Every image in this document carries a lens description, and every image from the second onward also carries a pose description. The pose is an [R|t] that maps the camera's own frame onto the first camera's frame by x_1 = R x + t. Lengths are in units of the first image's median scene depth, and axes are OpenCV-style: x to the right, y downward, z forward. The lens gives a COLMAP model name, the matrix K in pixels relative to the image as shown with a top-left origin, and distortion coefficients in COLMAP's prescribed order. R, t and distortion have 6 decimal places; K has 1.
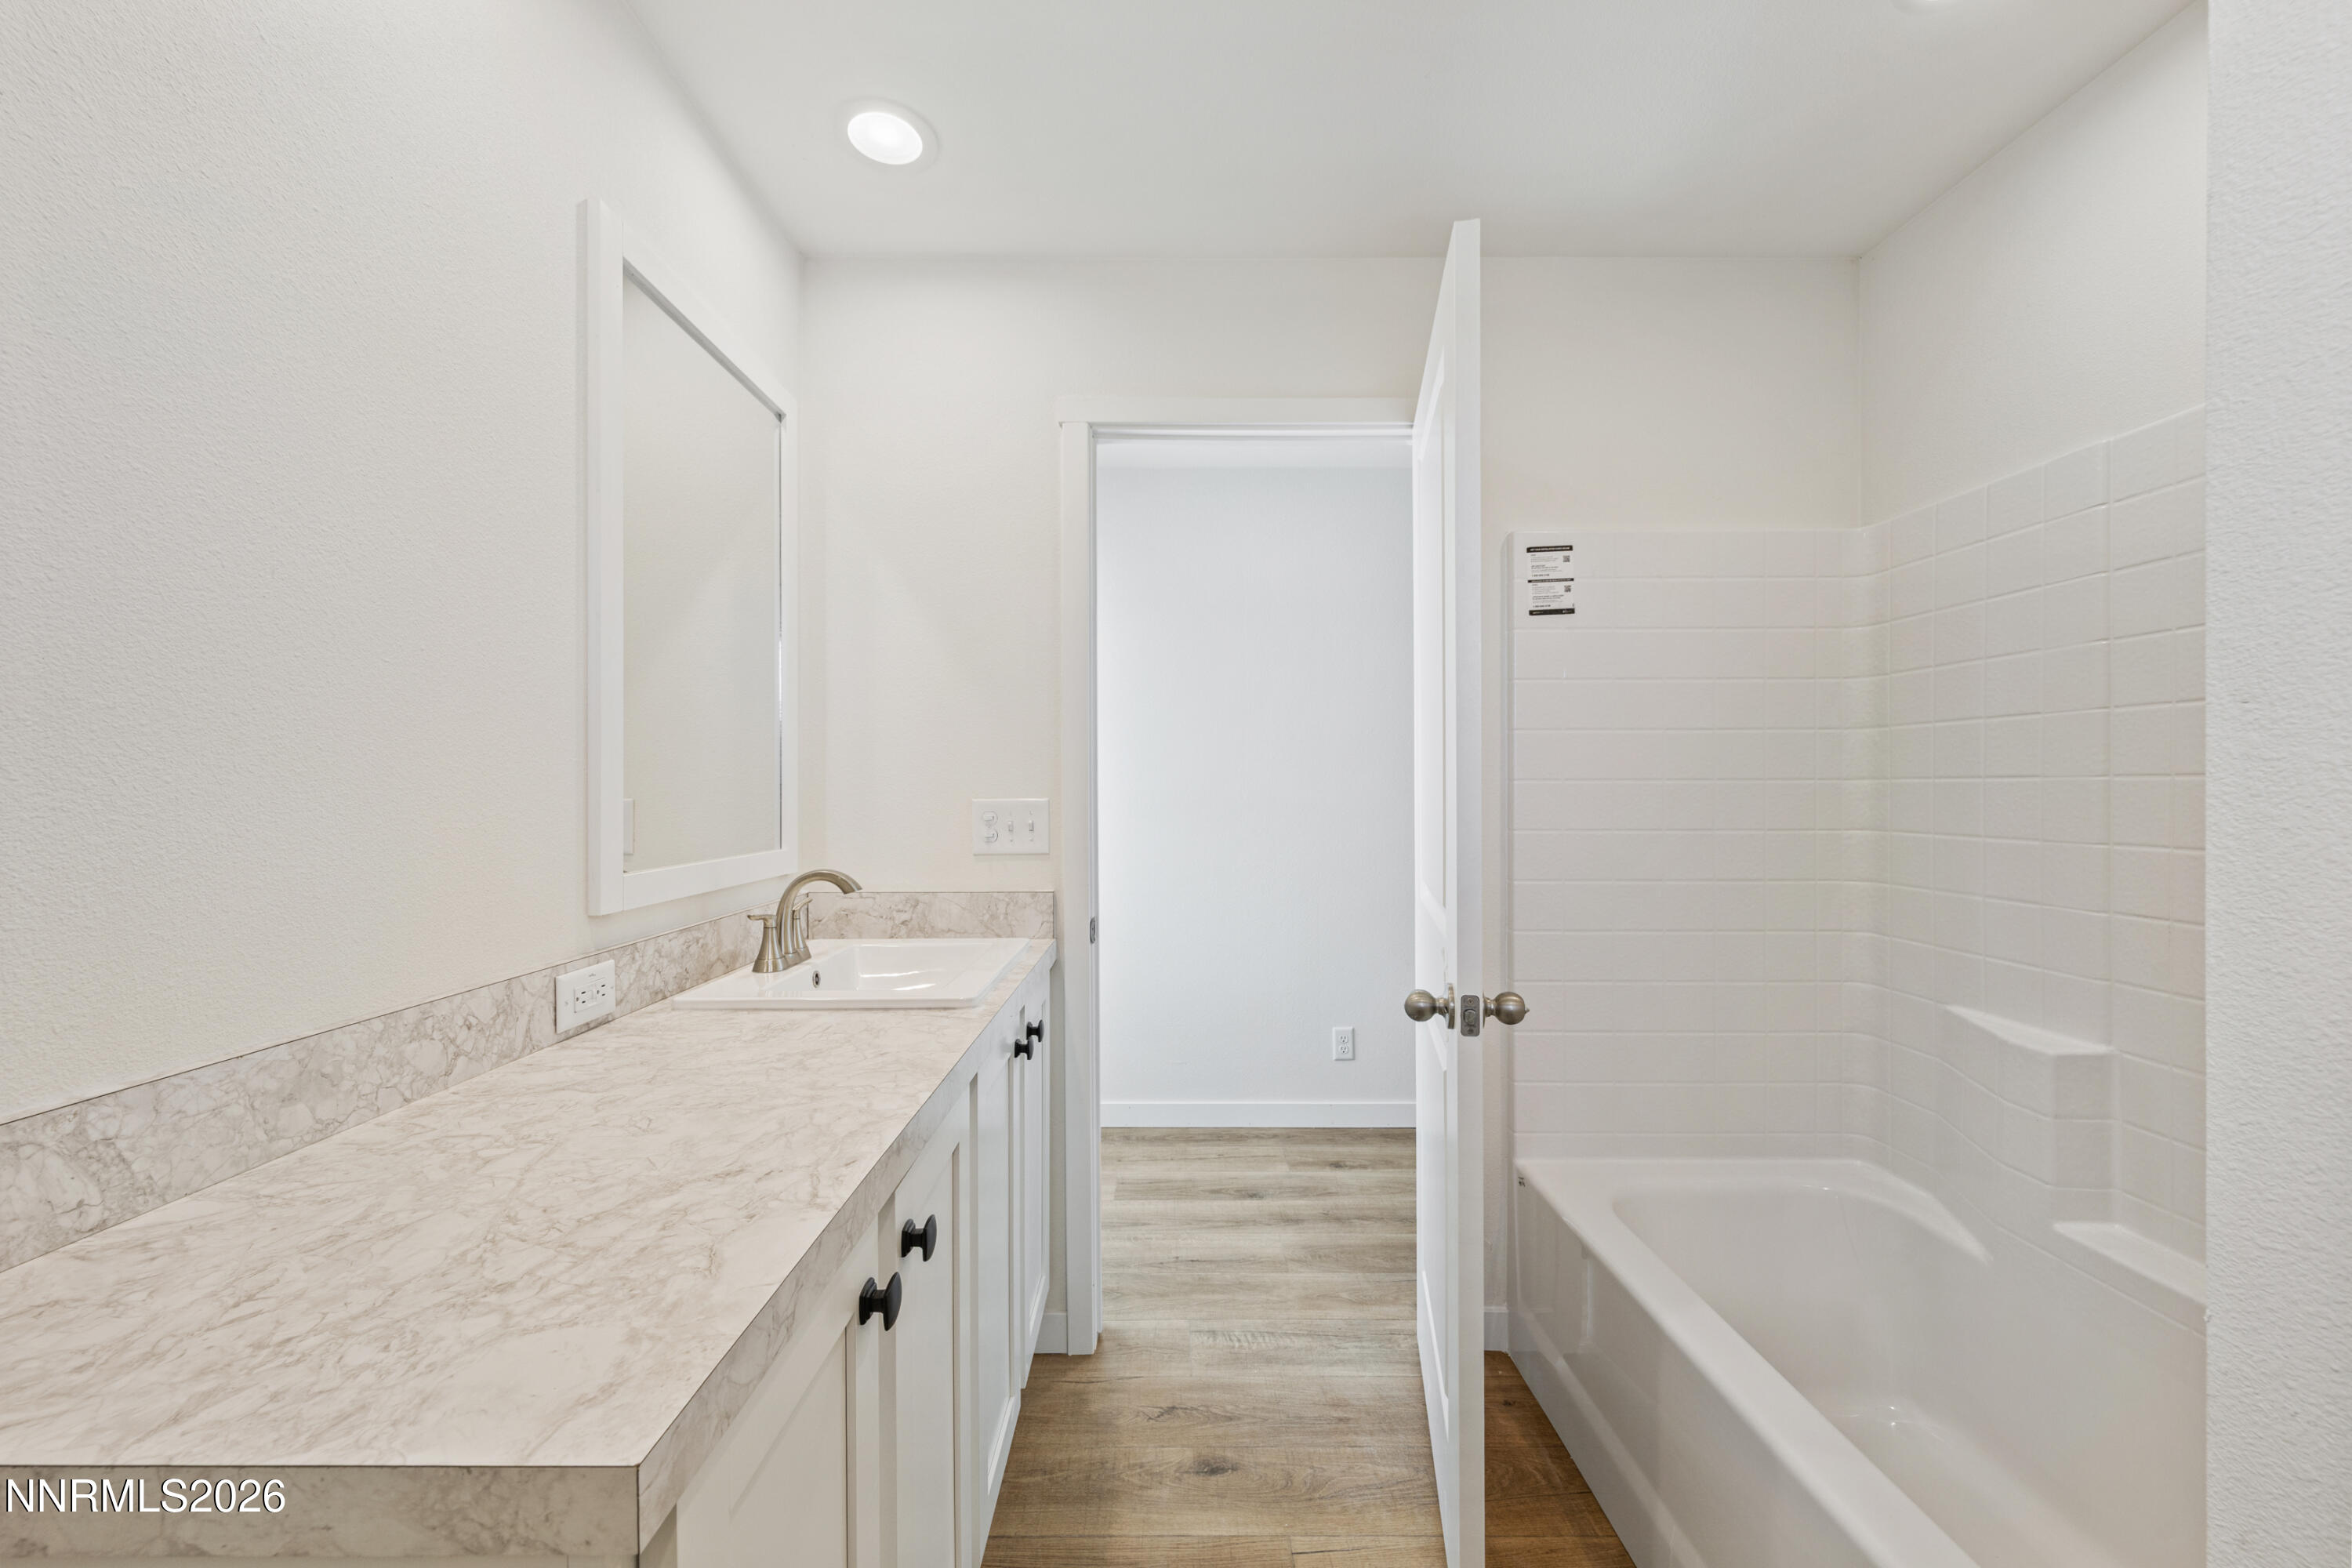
lens RADIAL K [[886.2, 0, 1168.1], [0, 886.2, 792.7], [0, 0, 1]] dist [0.000874, 0.000342]
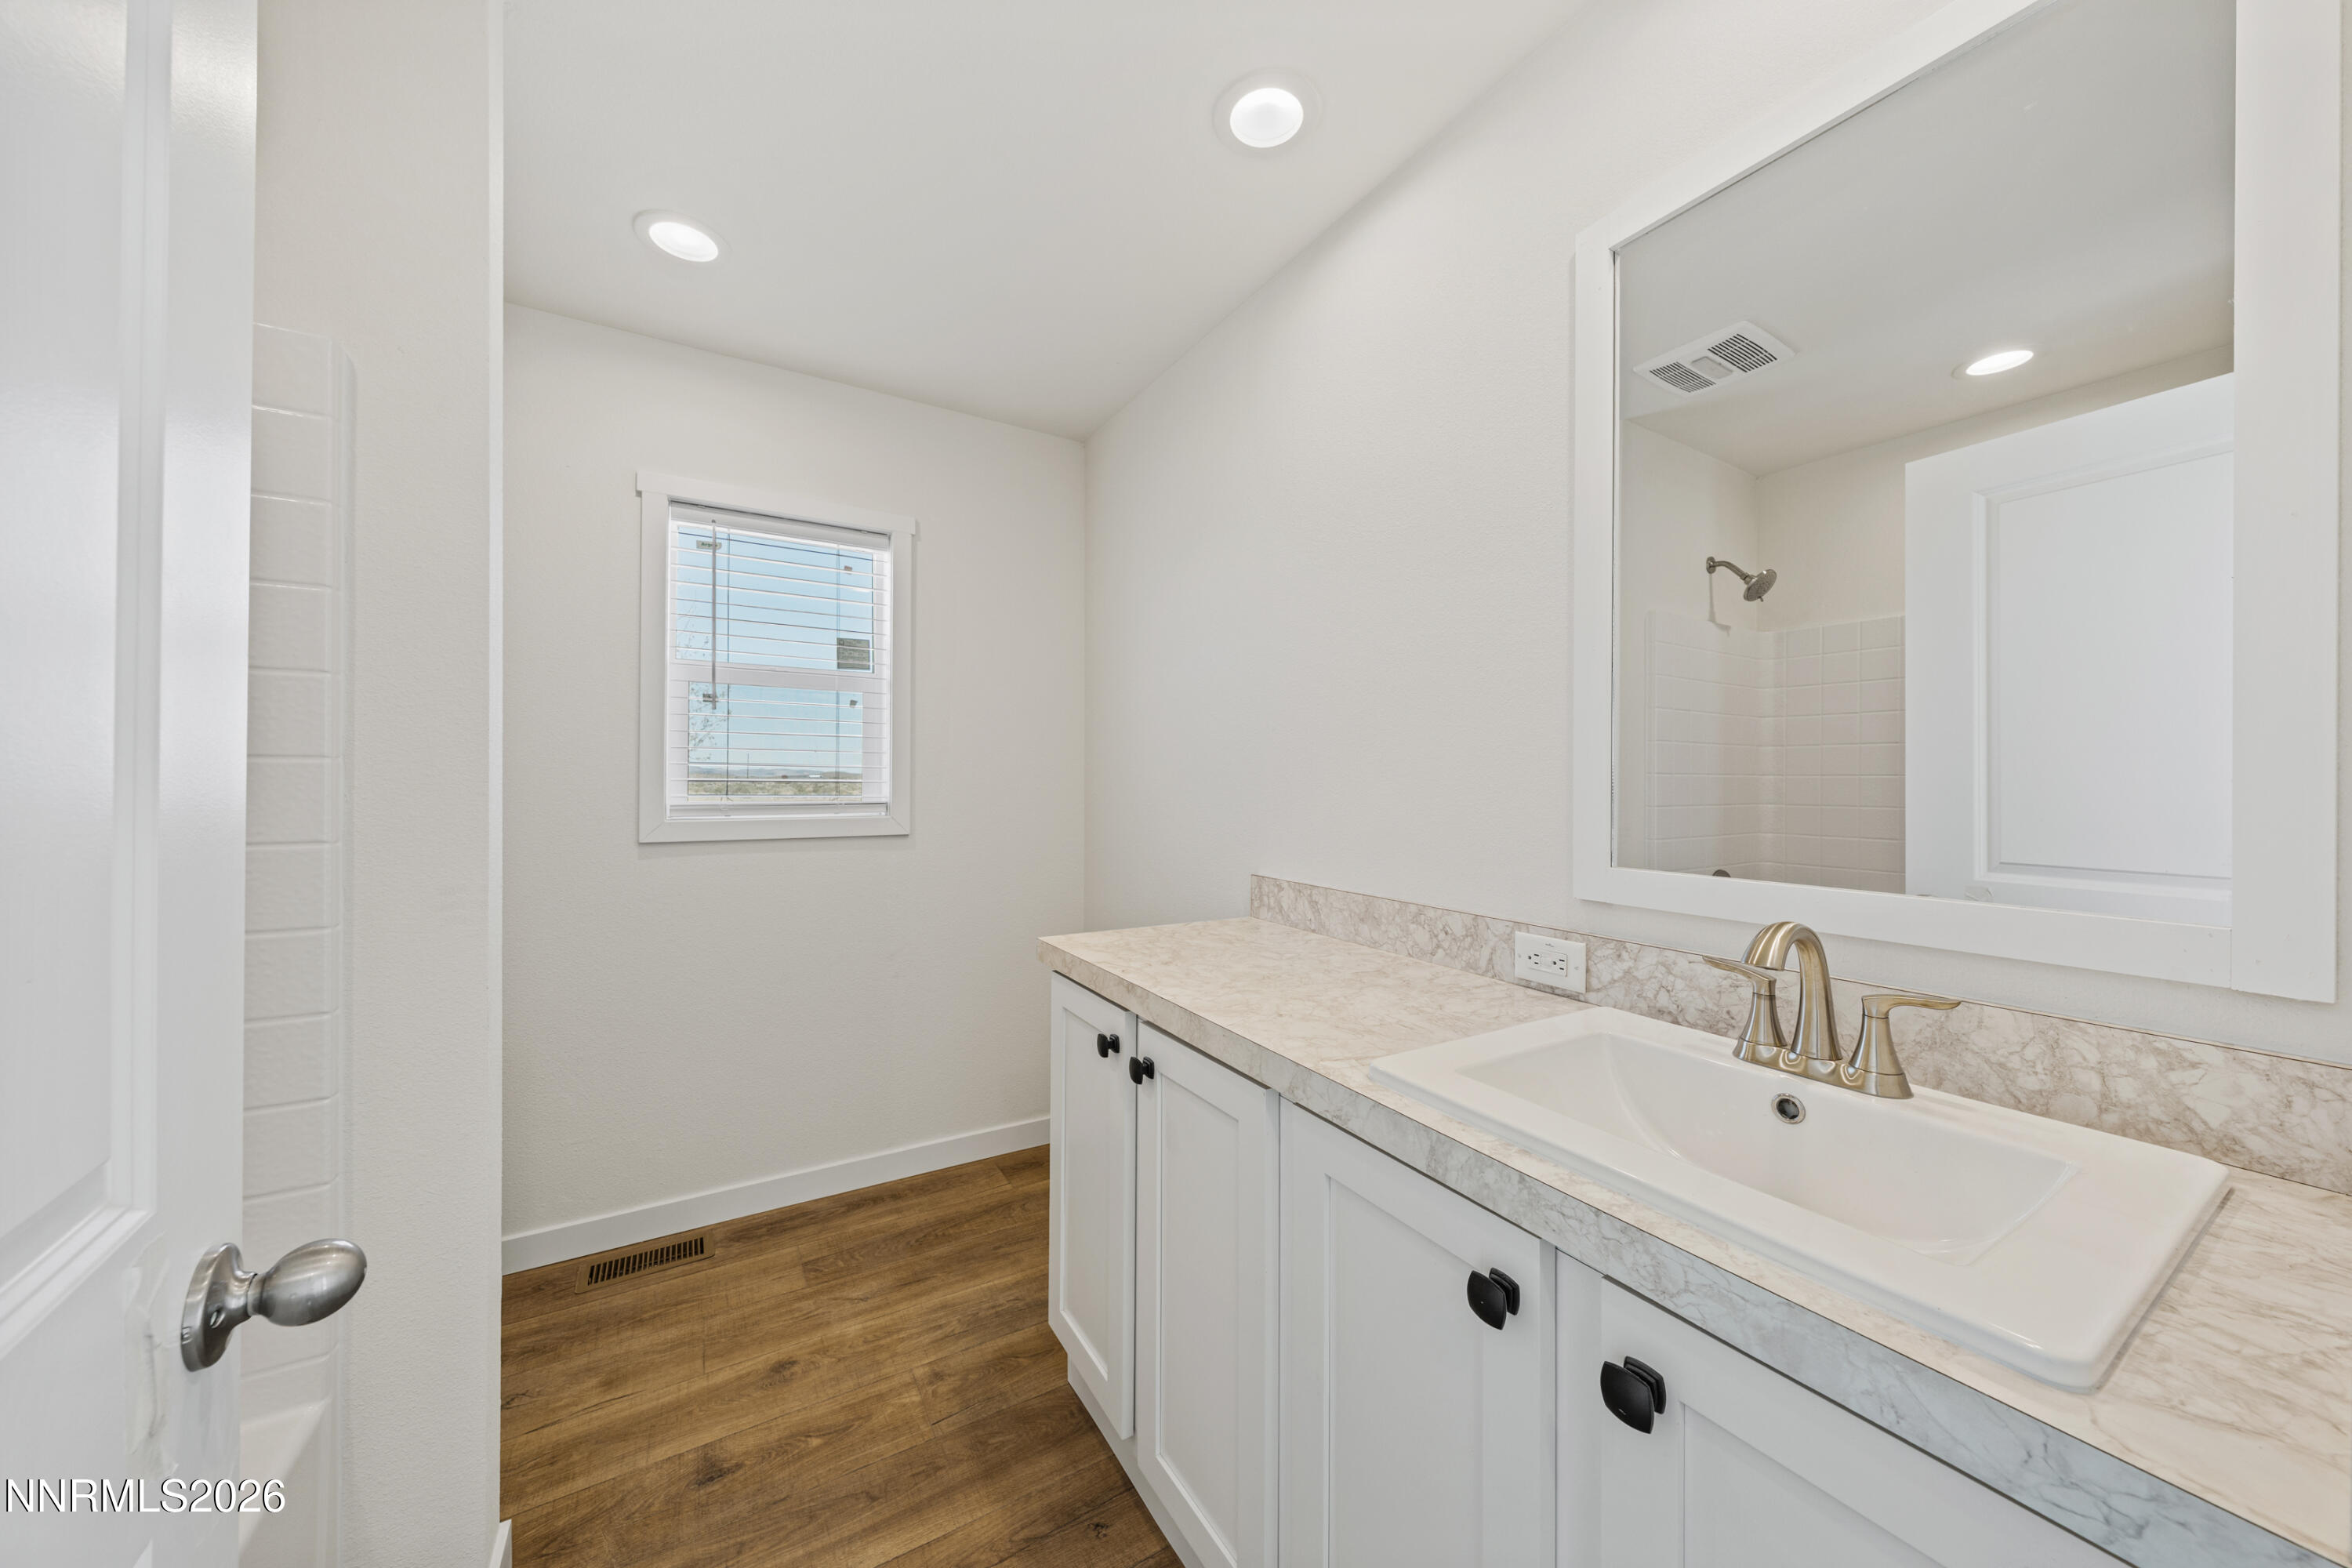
lens RADIAL K [[798.2, 0, 1178.0], [0, 798.2, 772.7], [0, 0, 1]] dist [0.001659, 0.000277]
pose [[-0.854634, -0.010328, -0.519128, 0.319424], [-0.008975, 0.999947, -0.005118, -0.005156], [0.519154, 0.000285, -0.854681, 1.813633]]
